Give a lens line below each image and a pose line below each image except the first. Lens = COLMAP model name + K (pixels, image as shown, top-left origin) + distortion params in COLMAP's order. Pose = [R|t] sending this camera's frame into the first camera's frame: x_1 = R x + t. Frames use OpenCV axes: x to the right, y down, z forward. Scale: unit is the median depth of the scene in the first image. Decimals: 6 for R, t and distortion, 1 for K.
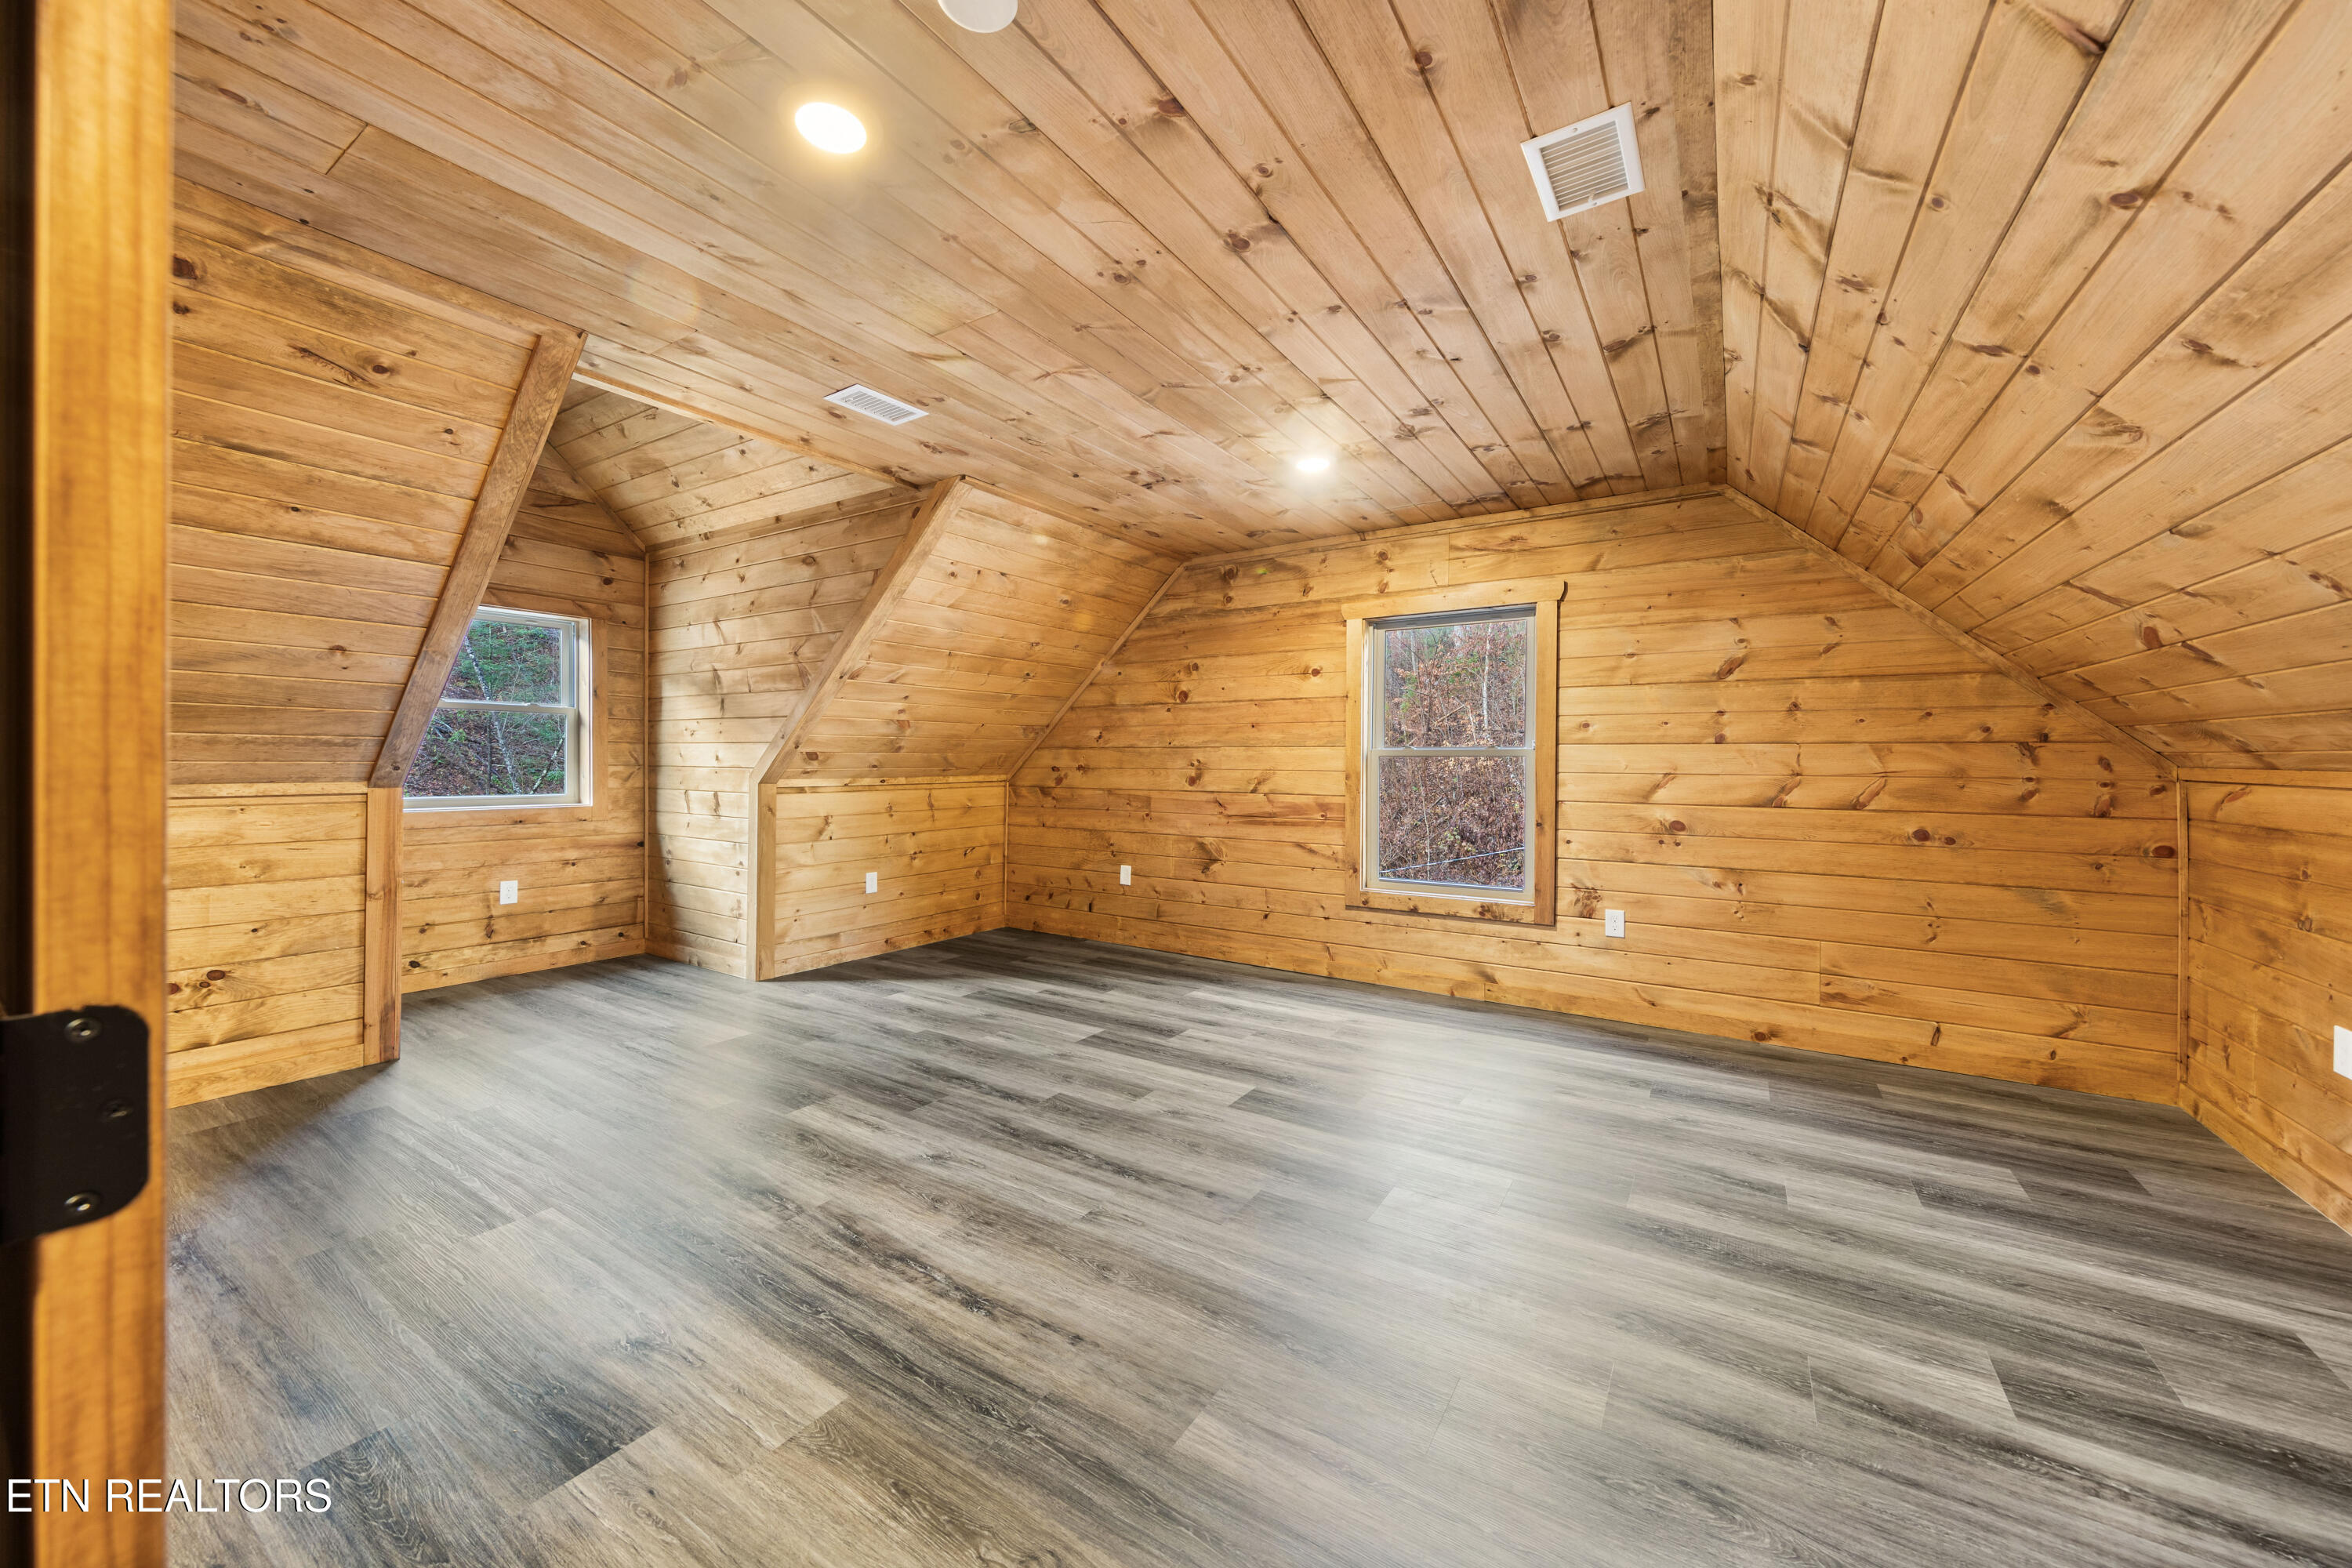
lens RADIAL K [[849.9, 0, 1174.3], [0, 849.9, 779.4], [0, 0, 1]] dist [0.007628, -0.000132]
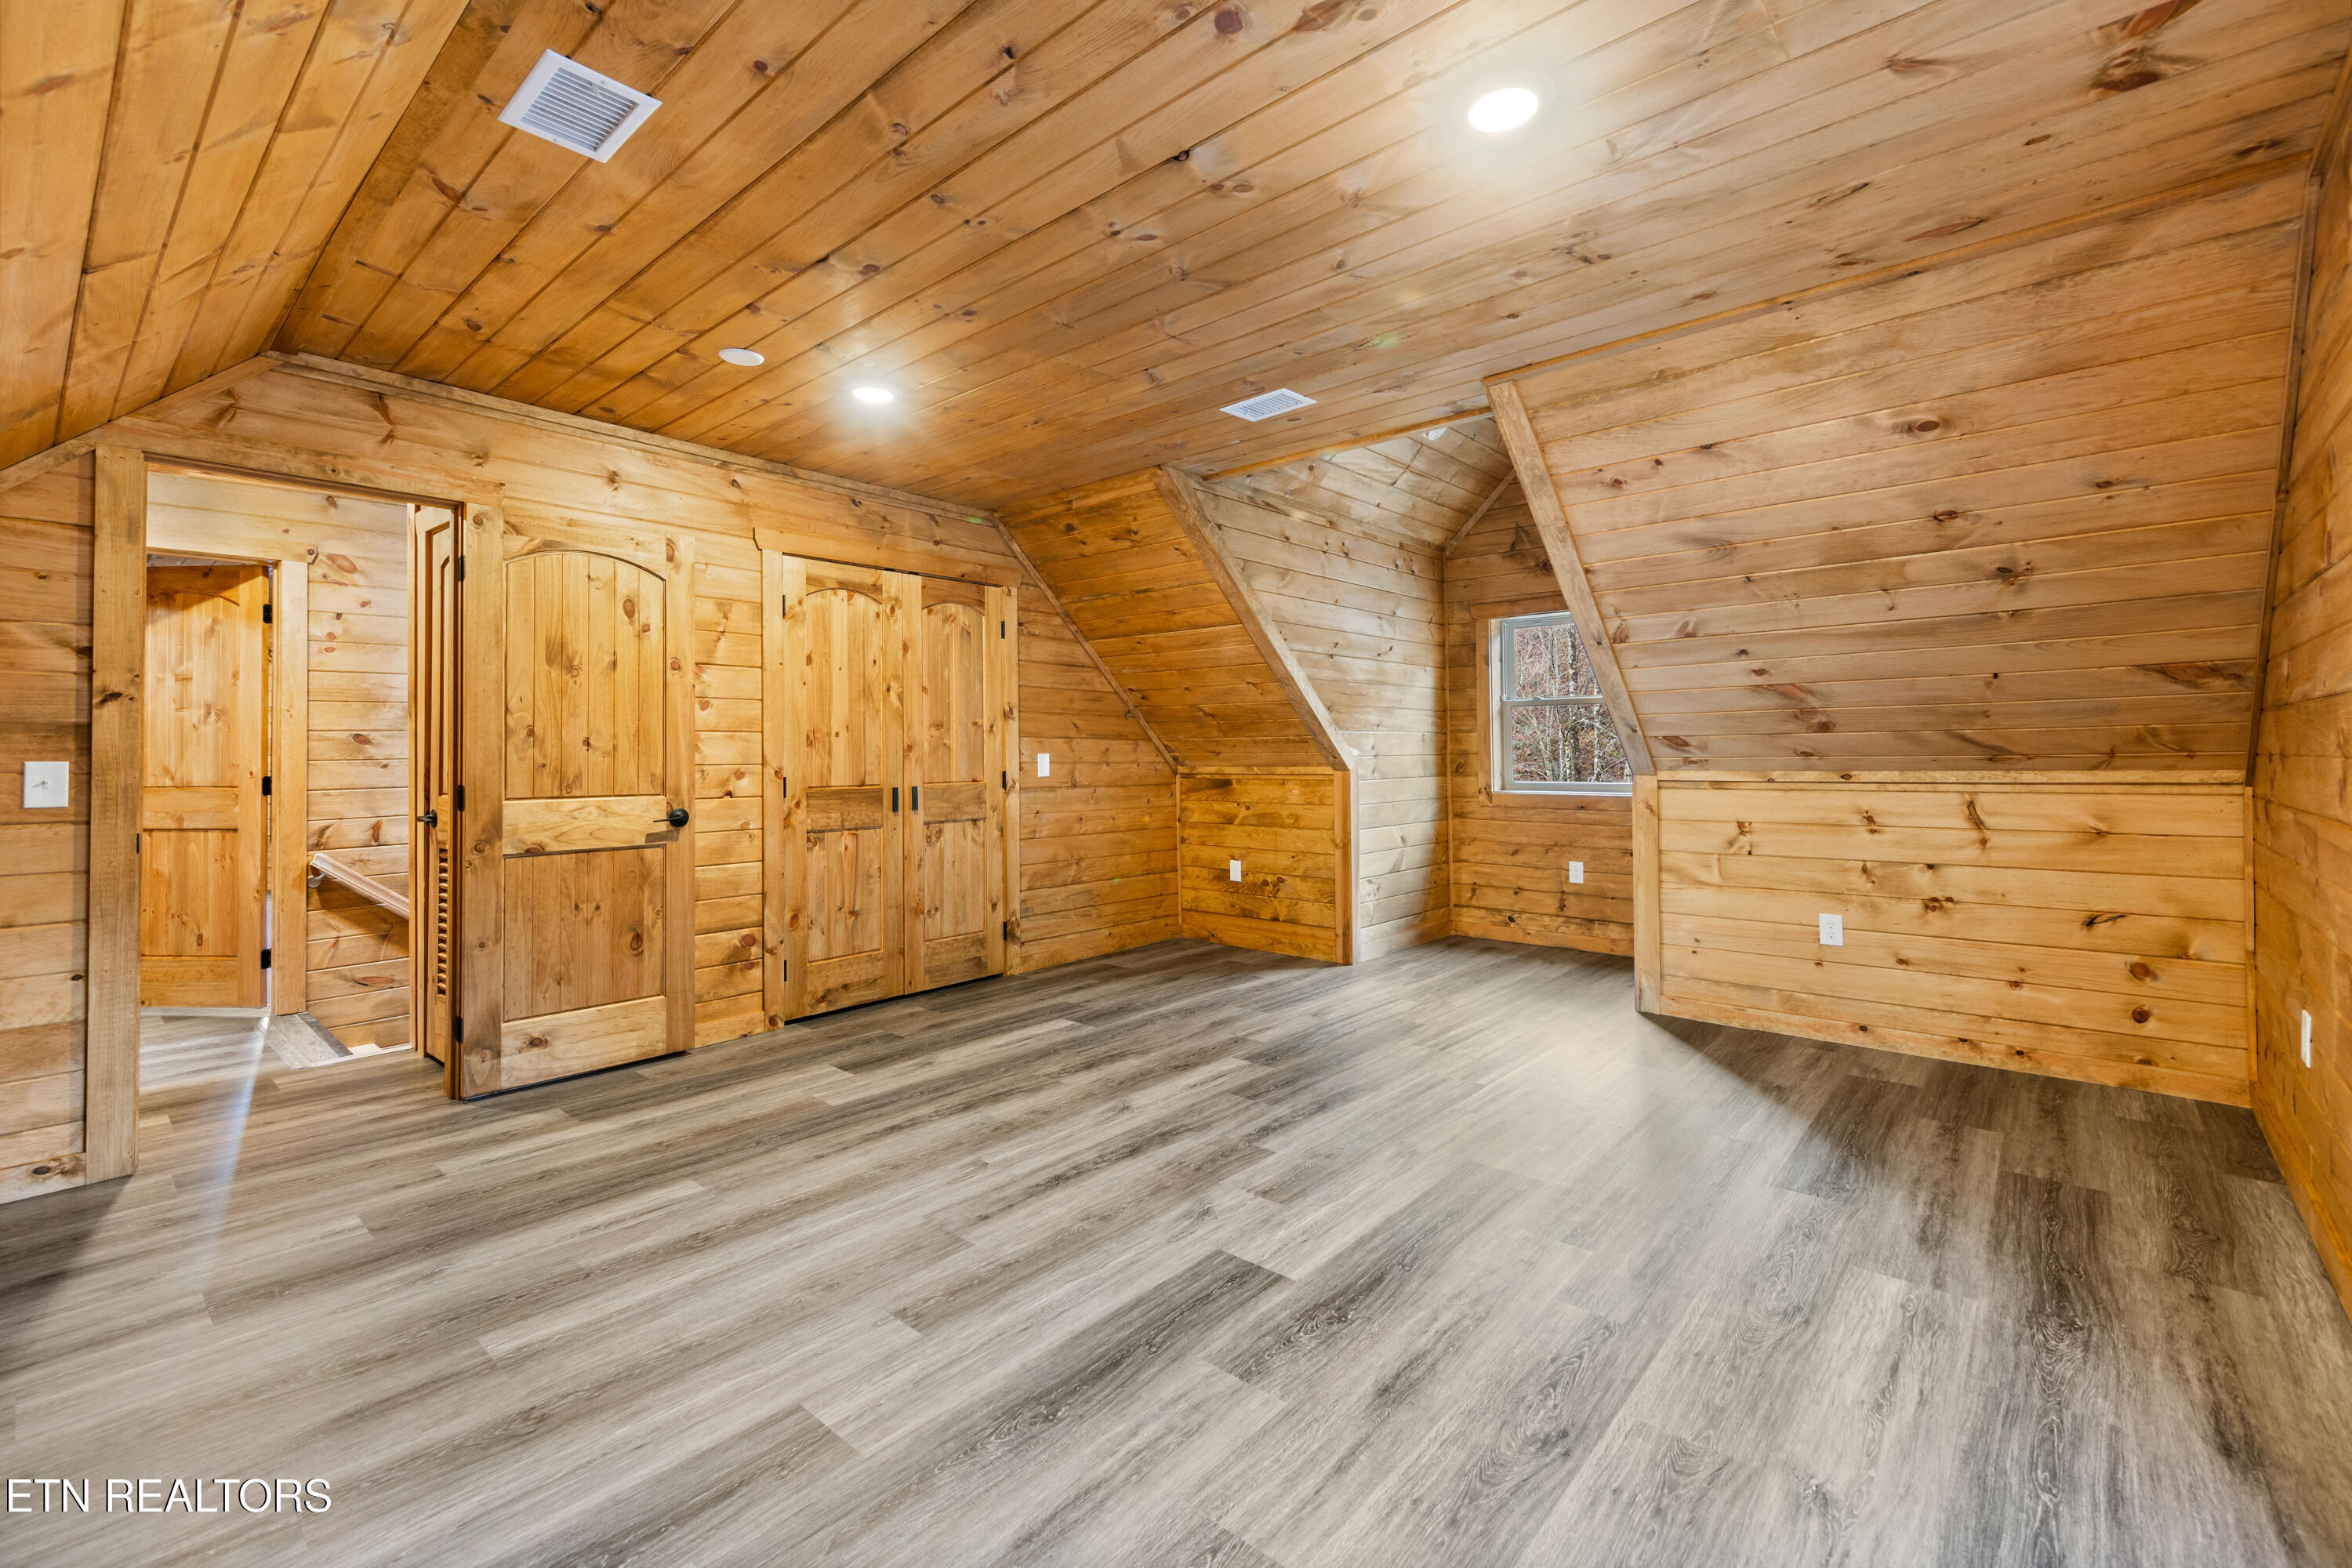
lens RADIAL K [[975.1, 0, 1143.9], [0, 975.1, 747.0], [0, 0, 1]] dist [0.008883, -0.000510]
pose [[-0.137551, -0.011318, -0.990430, 0.859477], [-0.011339, 0.999887, -0.009851, -0.012112], [0.990430, 0.009875, -0.137664, 1.047982]]
